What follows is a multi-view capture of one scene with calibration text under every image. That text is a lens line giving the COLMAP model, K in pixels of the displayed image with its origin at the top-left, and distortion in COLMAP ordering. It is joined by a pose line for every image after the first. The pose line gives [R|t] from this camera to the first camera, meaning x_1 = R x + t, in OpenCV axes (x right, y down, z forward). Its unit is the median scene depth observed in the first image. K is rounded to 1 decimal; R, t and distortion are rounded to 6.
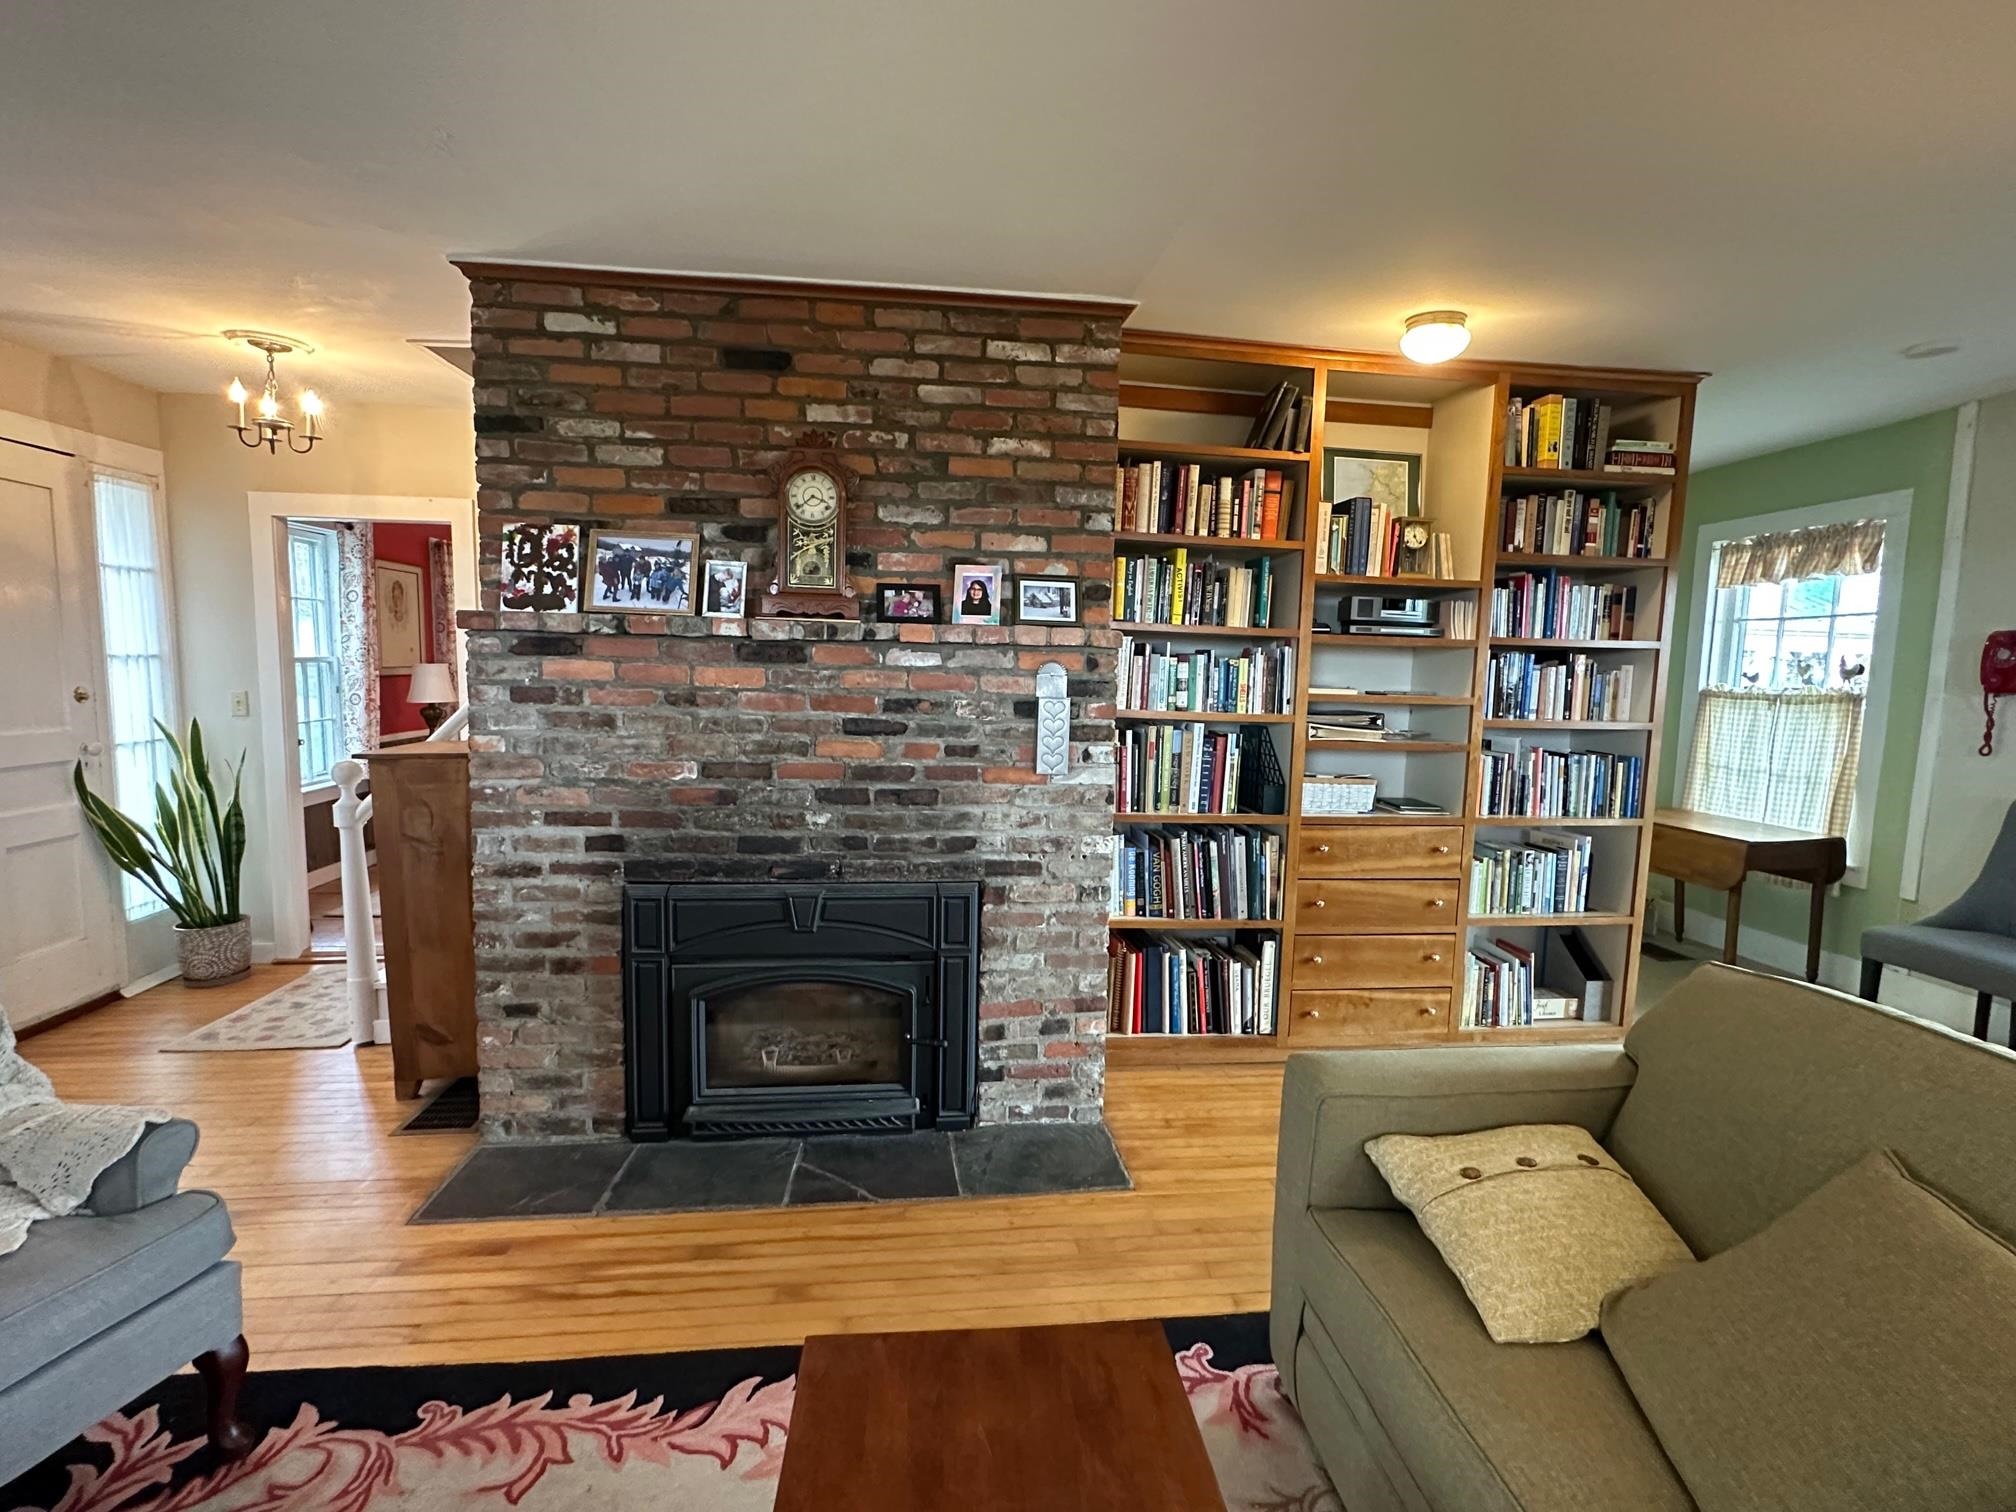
lens RADIAL K [[933.8, 0, 1016.8], [0, 933.8, 756.7], [0, 0, 1]] dist [-0.007880, 0.000147]
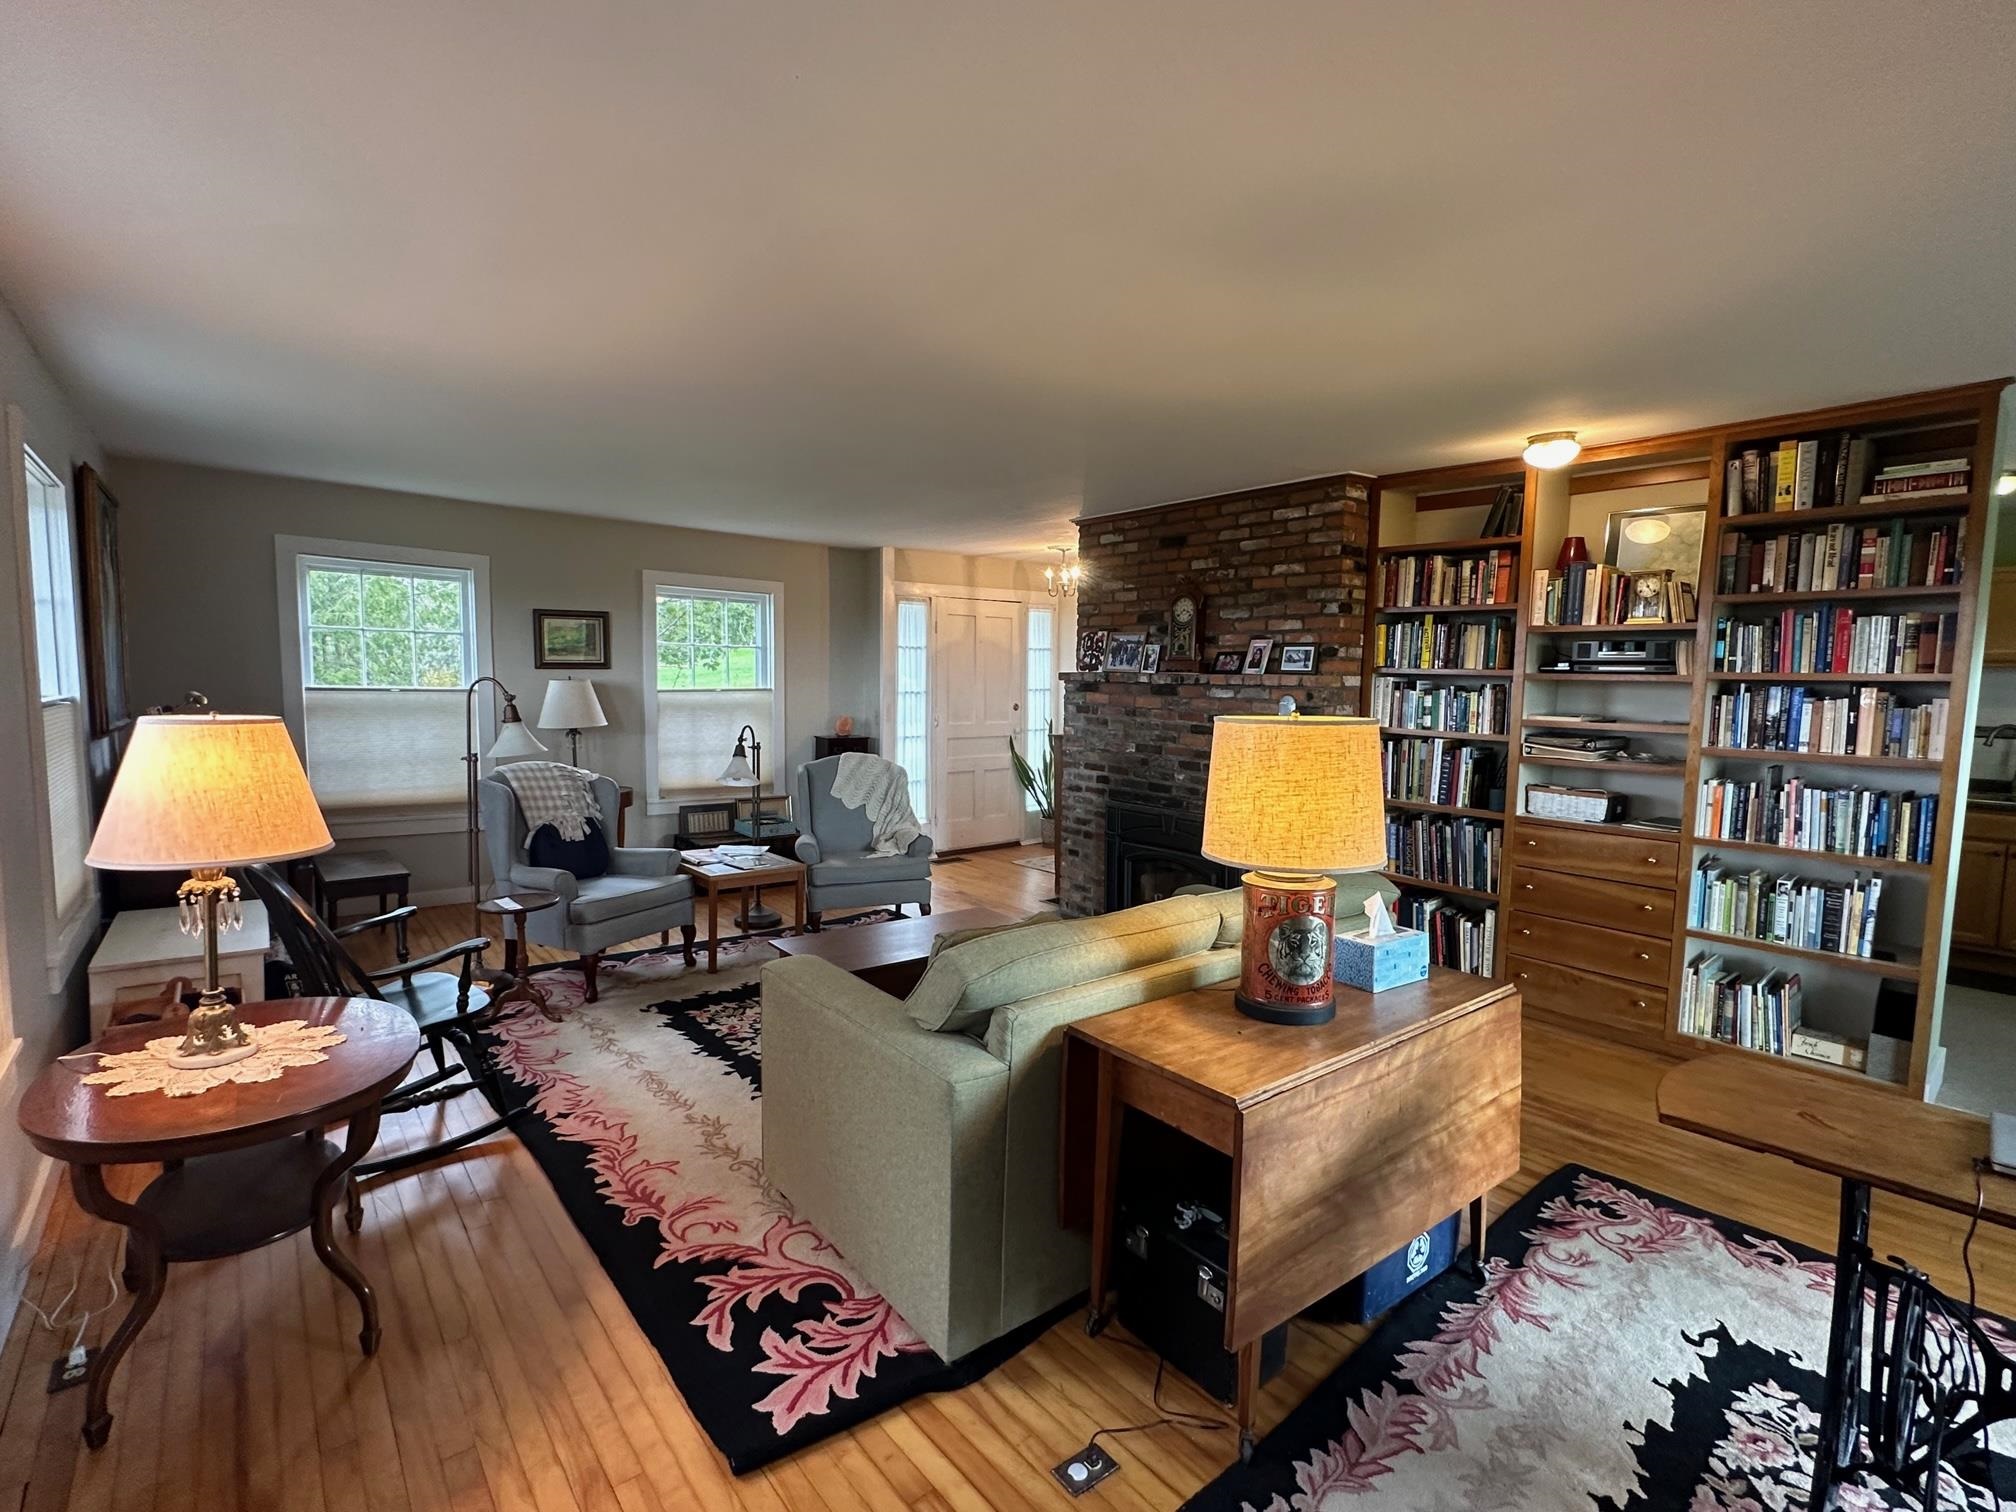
lens RADIAL K [[933.8, 0, 1006.1], [0, 933.8, 755.7], [0, 0, 1]] dist [-0.007880, 0.000147]
pose [[0.543380, 0.057602, -0.837508, 1.016308], [-0.079968, 0.996658, 0.016665, 0.017405], [0.835669, 0.057918, 0.546170, -0.293109]]
